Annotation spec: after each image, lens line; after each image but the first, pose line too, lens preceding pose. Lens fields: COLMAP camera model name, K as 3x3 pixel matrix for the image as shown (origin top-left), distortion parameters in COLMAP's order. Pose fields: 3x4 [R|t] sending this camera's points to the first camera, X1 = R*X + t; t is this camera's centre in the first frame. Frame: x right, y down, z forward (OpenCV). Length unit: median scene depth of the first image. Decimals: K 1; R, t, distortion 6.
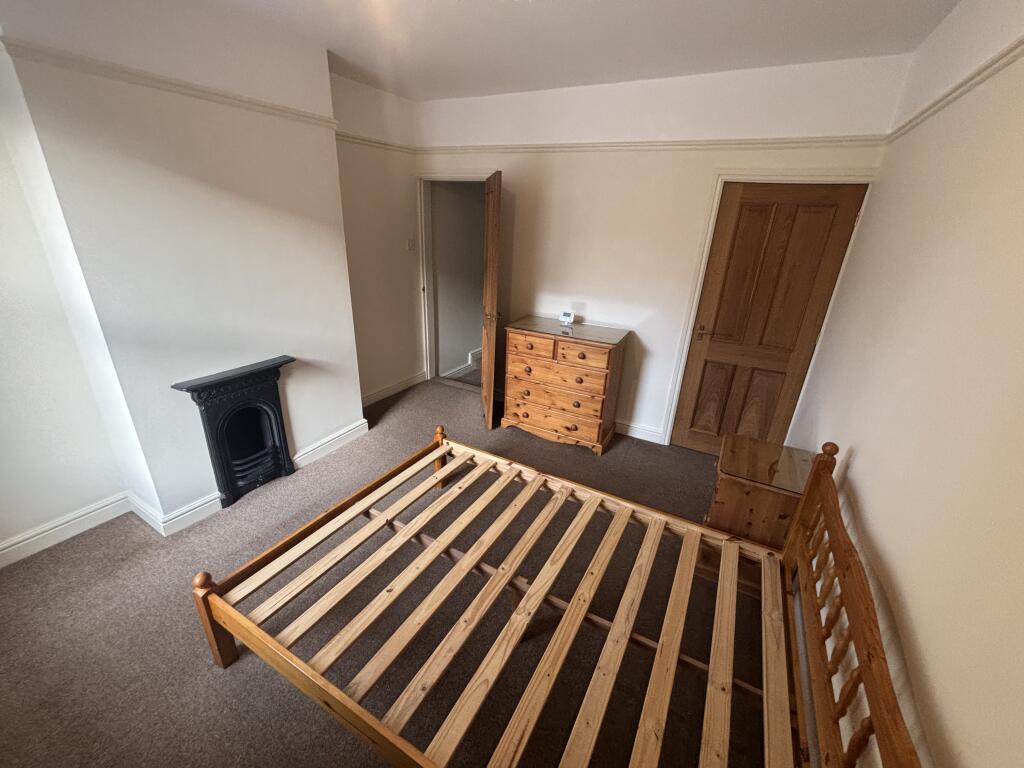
lens RADIAL K [[414.6, 0, 513.1], [0, 414.6, 386.2], [0, 0, 1]] dist [0.003075, -0.000246]
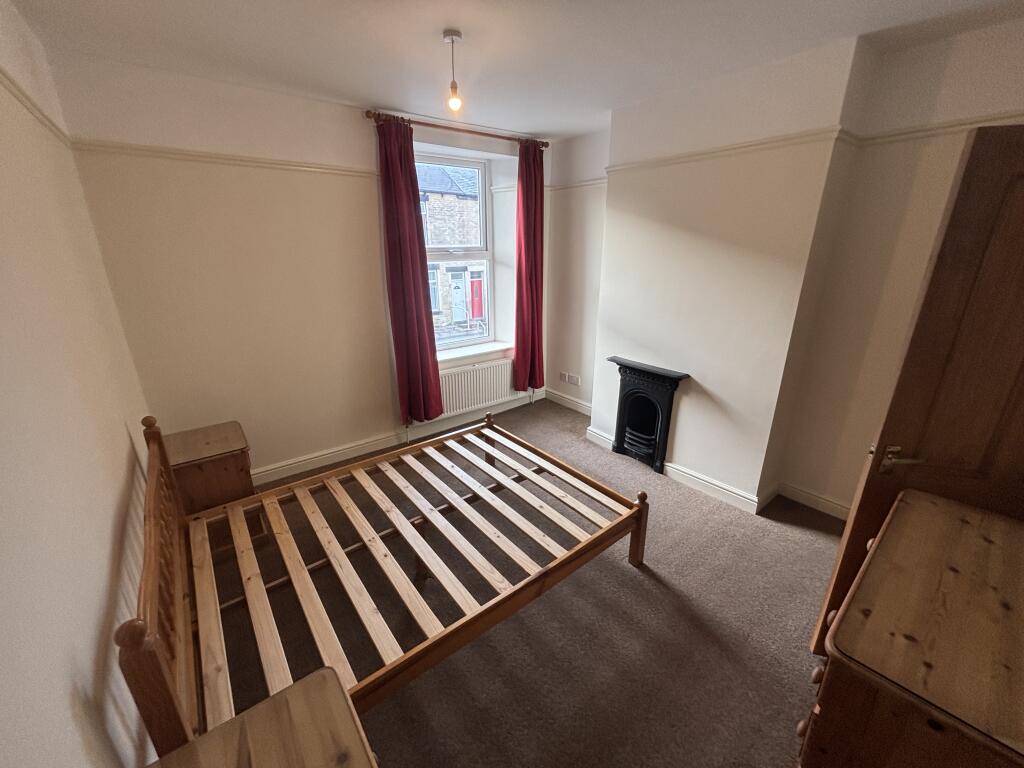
lens RADIAL K [[414.6, 0, 509.2], [0, 414.6, 389.3], [0, 0, 1]] dist [0.003075, -0.000246]
pose [[-0.397606, 0.262648, -0.879162, 0.613323], [-0.352809, 0.840731, 0.410727, -0.328103], [0.847015, 0.473484, -0.241616, 0.897395]]
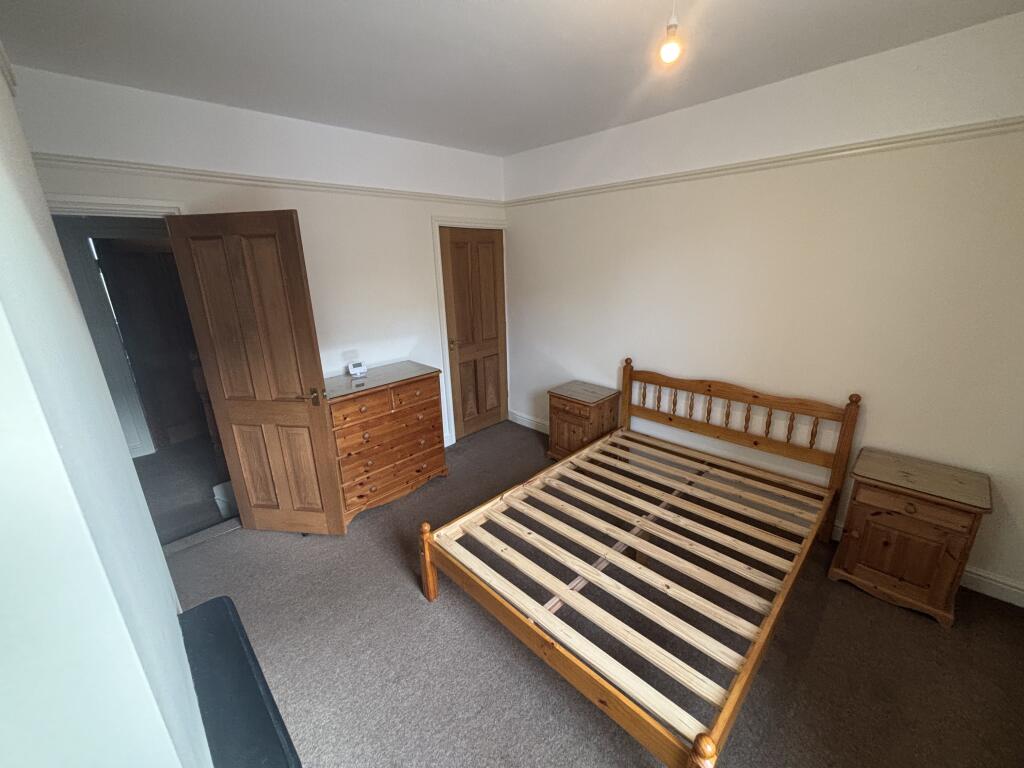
lens RADIAL K [[414.6, 0, 515.3], [0, 414.6, 380.3], [0, 0, 1]] dist [0.003075, -0.000246]
pose [[0.286336, -0.323754, 0.901773, -0.772352], [0.398284, 0.896230, 0.195299, -0.237793], [-0.871425, 0.303241, 0.385569, 0.474915]]
